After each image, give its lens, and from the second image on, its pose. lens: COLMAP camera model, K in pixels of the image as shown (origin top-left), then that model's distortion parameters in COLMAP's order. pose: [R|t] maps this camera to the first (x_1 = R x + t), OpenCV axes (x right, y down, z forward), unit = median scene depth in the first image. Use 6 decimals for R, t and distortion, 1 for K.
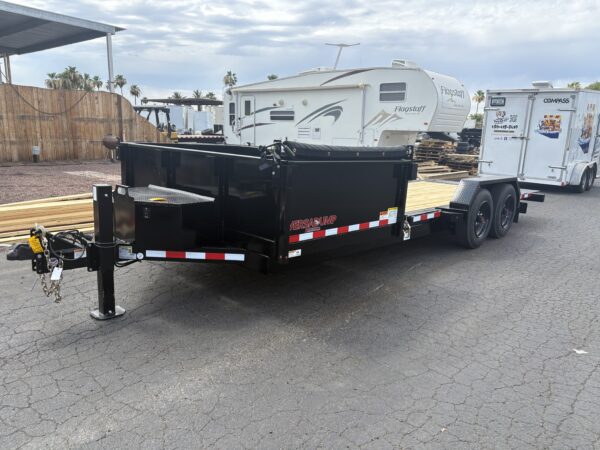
lens RADIAL K [[452.2, 0, 300.0], [0, 452.2, 225.0], [0, 0, 1]] dist [0.079140, -0.001500]
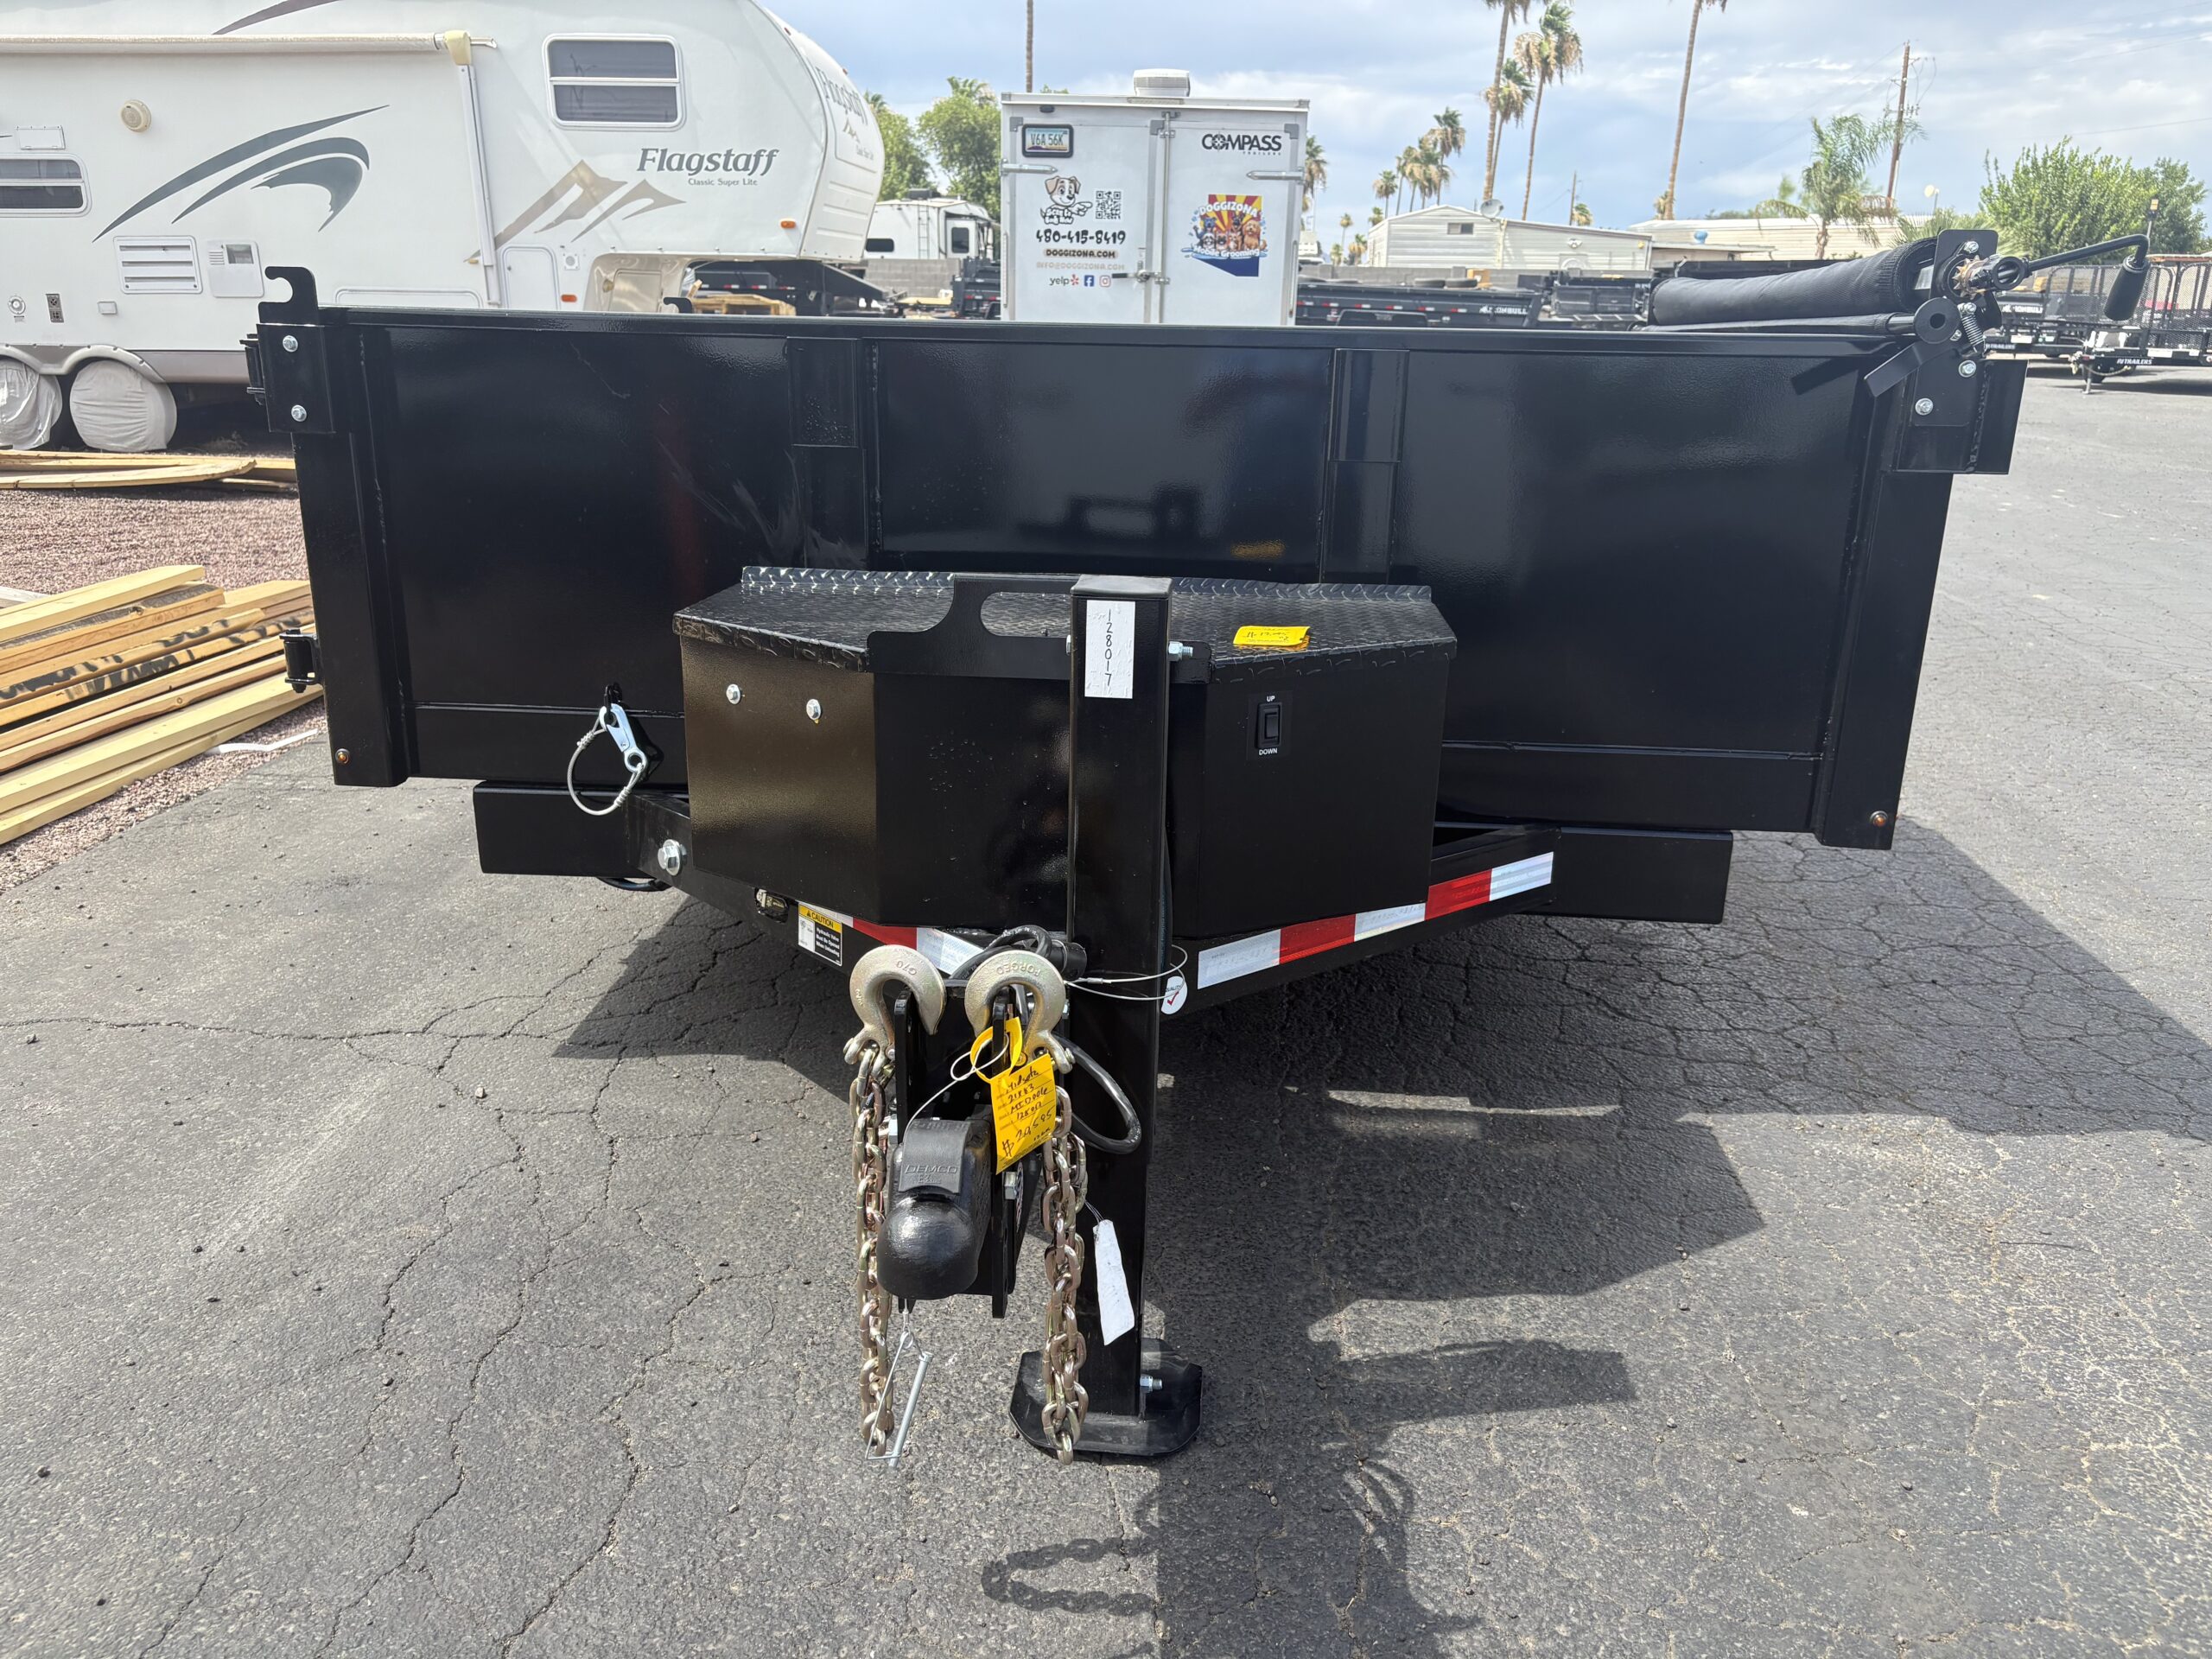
lens RADIAL K [[1724.2, 0, 1106.0], [0, 1724.2, 829.5], [0, 0, 1]] dist [0.037531, -0.010643]
pose [[0.793366, -0.208404, 0.571959, -0.207209], [0.144849, 0.977215, 0.155146, -0.026323], [-0.591260, -0.040240, 0.805476, 0.149370]]
